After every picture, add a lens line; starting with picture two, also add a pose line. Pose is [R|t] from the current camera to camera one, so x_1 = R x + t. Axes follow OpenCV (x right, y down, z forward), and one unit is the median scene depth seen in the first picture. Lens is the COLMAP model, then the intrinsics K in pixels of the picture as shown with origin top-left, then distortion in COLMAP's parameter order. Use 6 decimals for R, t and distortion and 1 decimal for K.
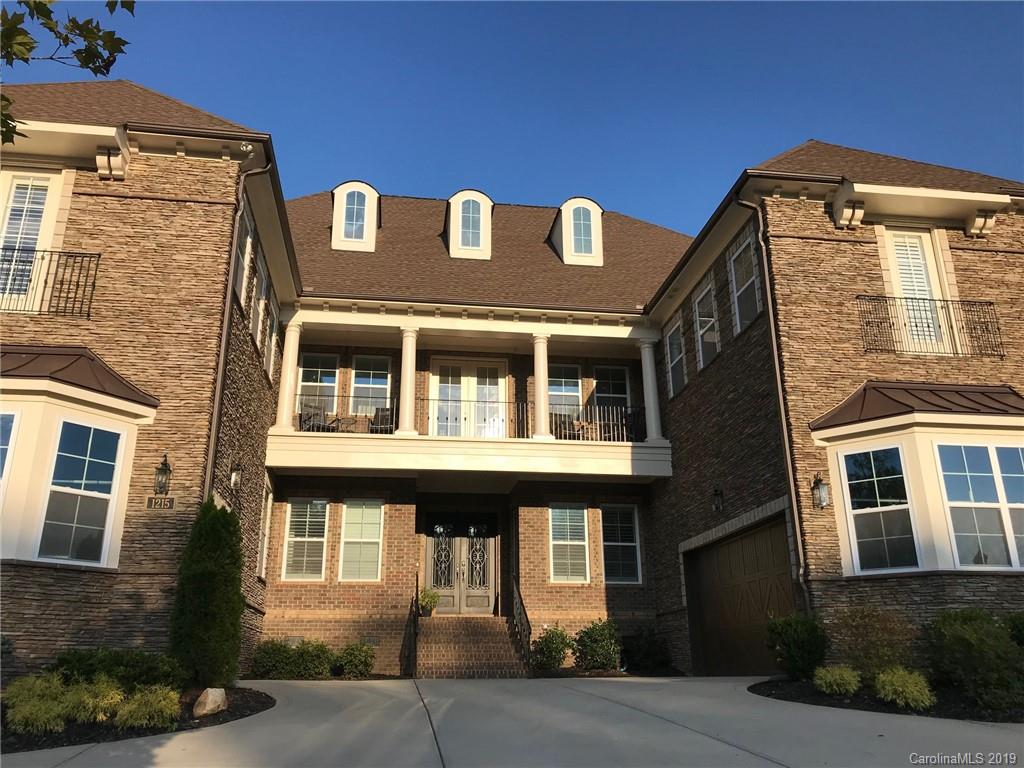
lens RADIAL K [[841.0, 0, 512.0], [0, 841.0, 380.0], [0, 0, 1]] dist [0.029480, -0.031193]
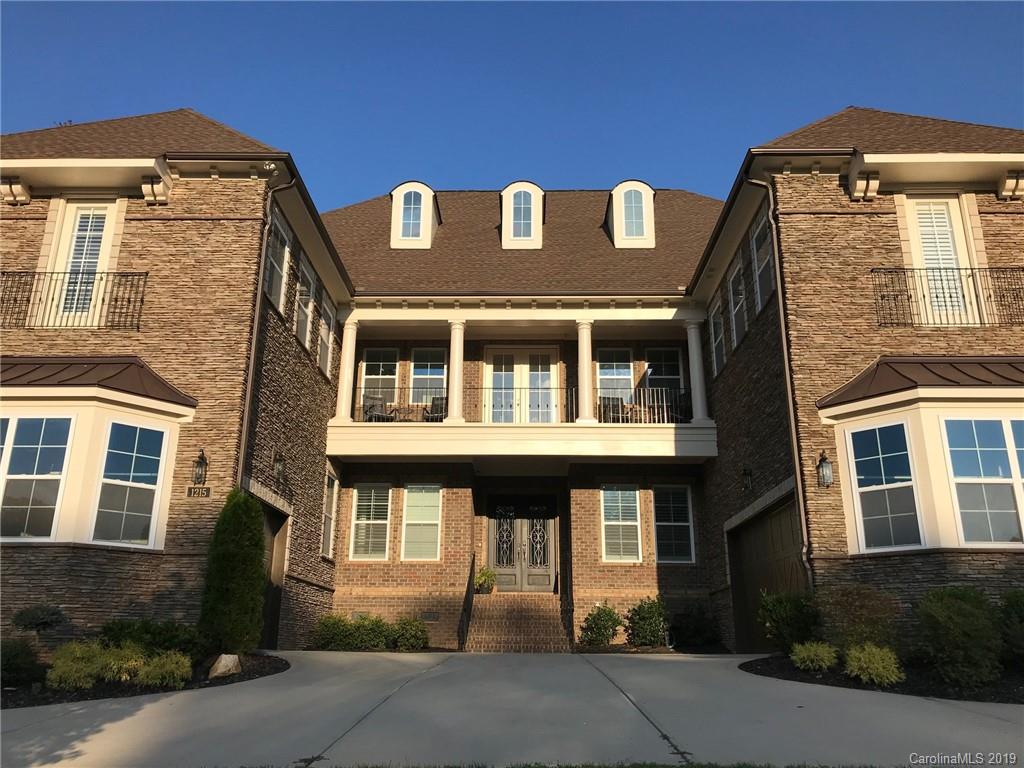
lens RADIAL K [[841.0, 0, 512.0], [0, 841.0, 380.0], [0, 0, 1]] dist [0.029480, -0.031193]
pose [[0.986729, -0.036460, -0.158227, 0.117318], [0.040036, 0.999009, 0.019468, -0.005776], [0.157361, -0.025544, 0.987211, -0.028045]]
